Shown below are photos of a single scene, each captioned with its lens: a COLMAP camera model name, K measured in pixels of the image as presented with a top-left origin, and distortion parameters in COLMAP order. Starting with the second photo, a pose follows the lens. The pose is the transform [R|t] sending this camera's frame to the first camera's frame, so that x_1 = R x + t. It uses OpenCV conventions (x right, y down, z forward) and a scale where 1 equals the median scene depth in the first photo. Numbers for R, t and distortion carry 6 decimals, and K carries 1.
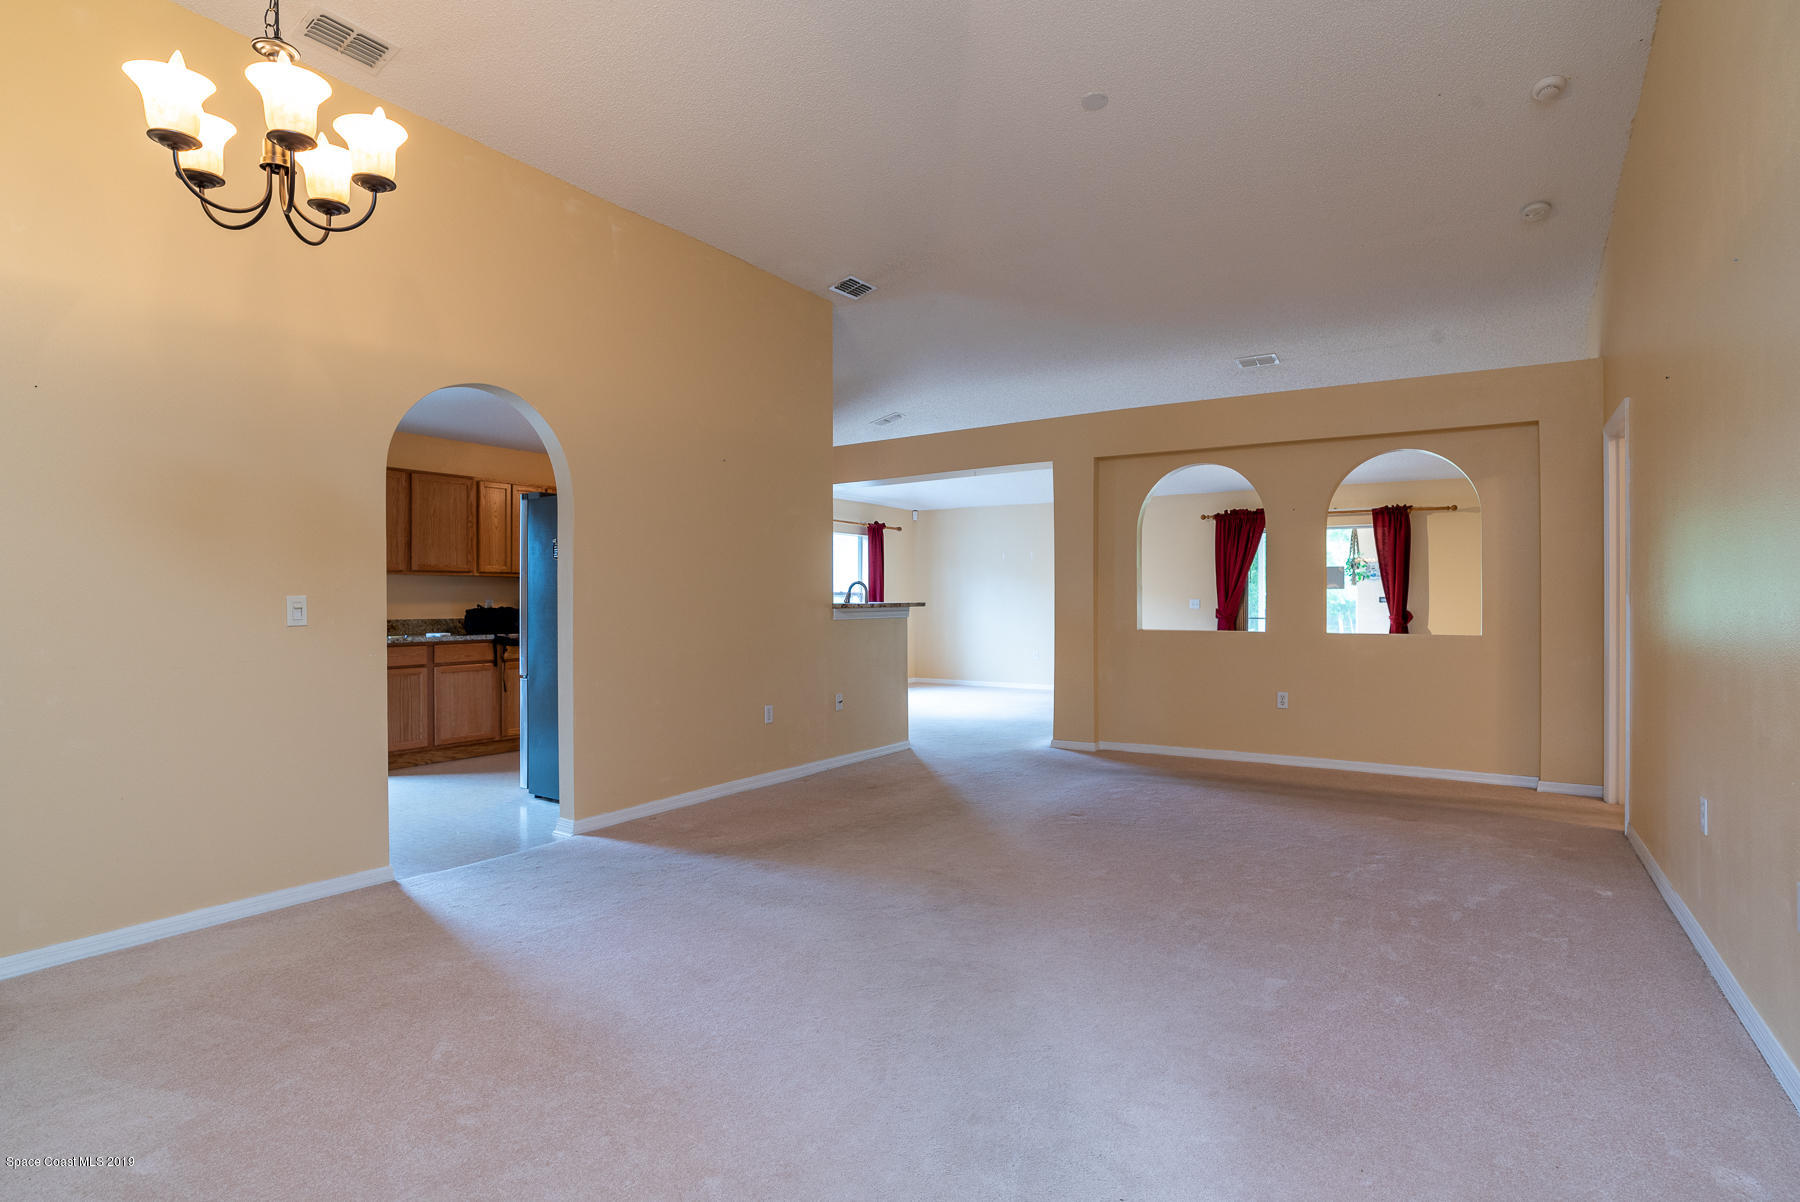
lens RADIAL K [[908.6, 0, 920.0], [0, 908.6, 613.3], [0, 0, 1]] dist [-0.051224, 0.020782]
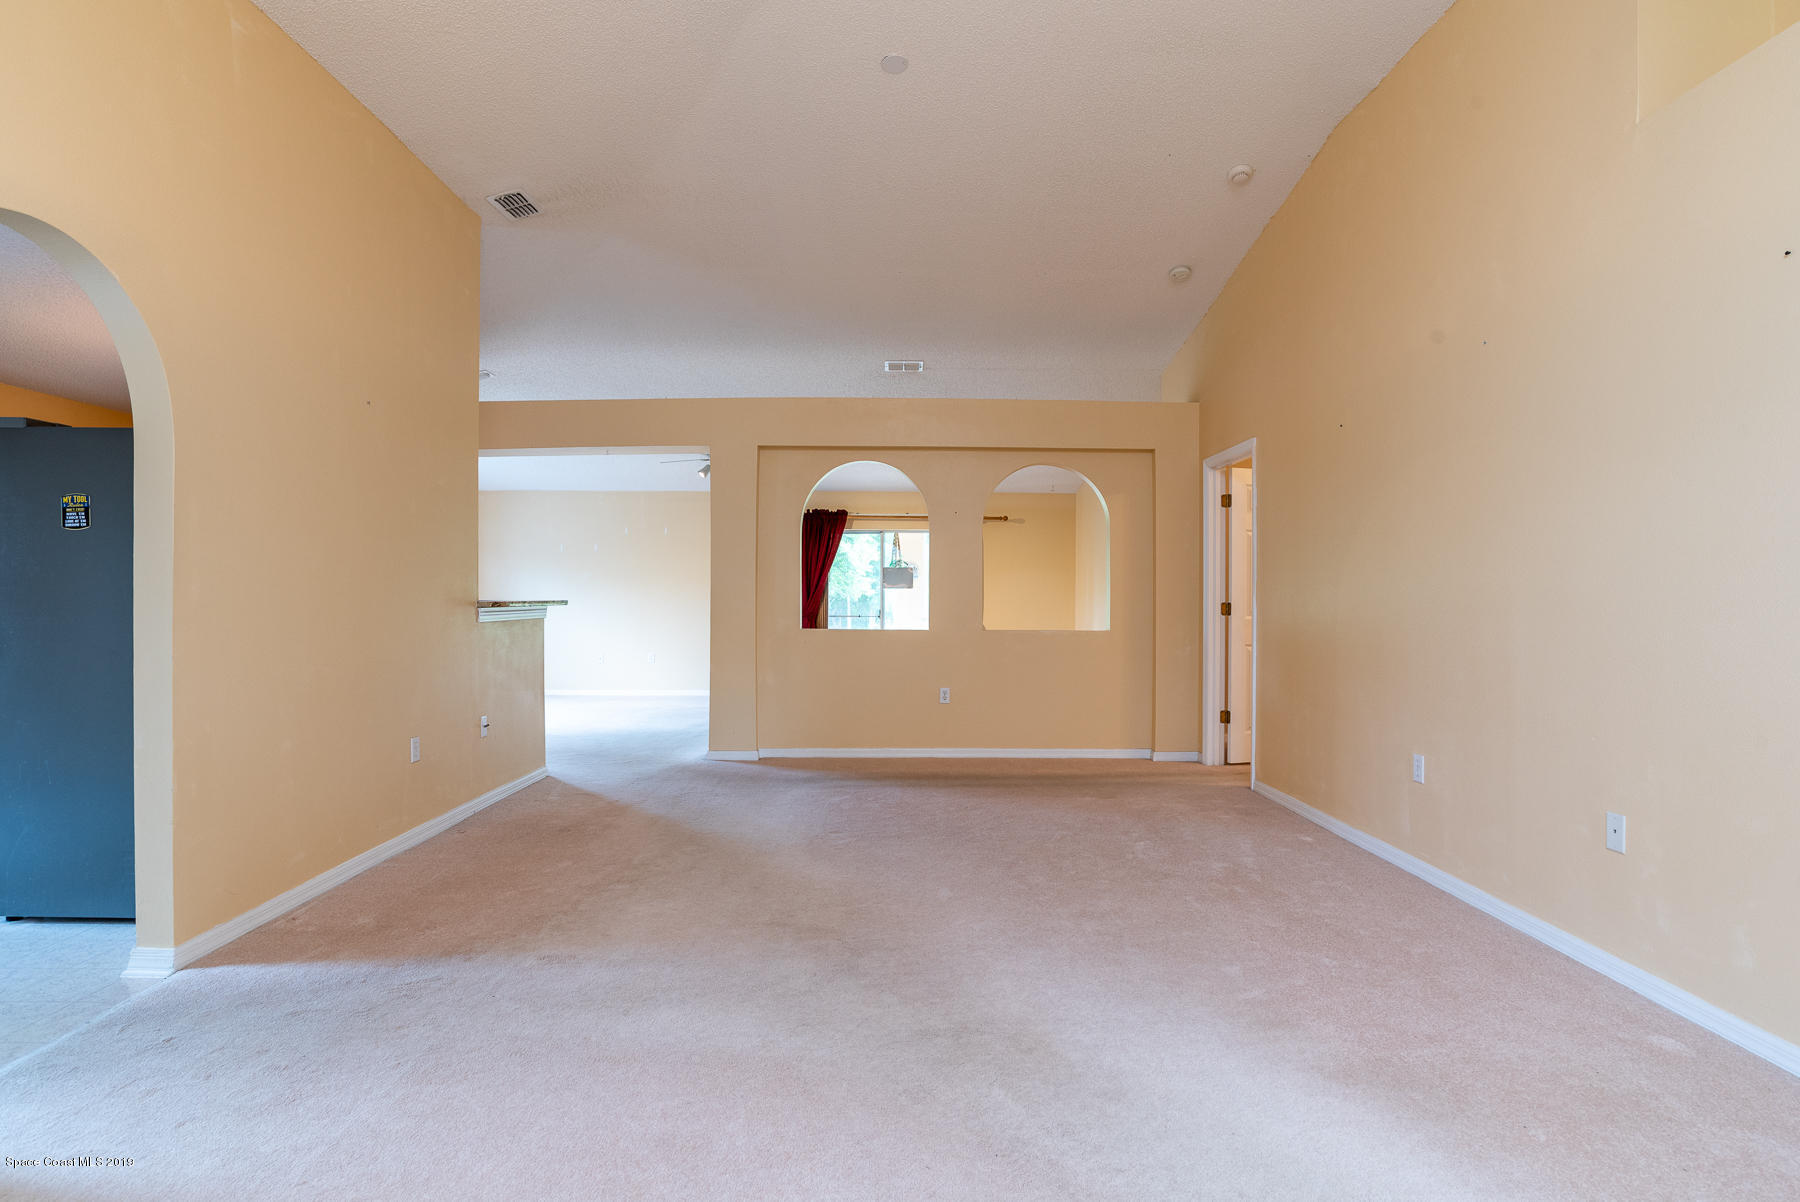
lens RADIAL K [[908.6, 0, 920.0], [0, 908.6, 613.3], [0, 0, 1]] dist [-0.051224, 0.020782]
pose [[0.835057, -0.004070, 0.550148, -0.242203], [0.002239, 0.999989, 0.004000, -0.003137], [-0.550159, -0.002108, 0.835057, 0.169309]]
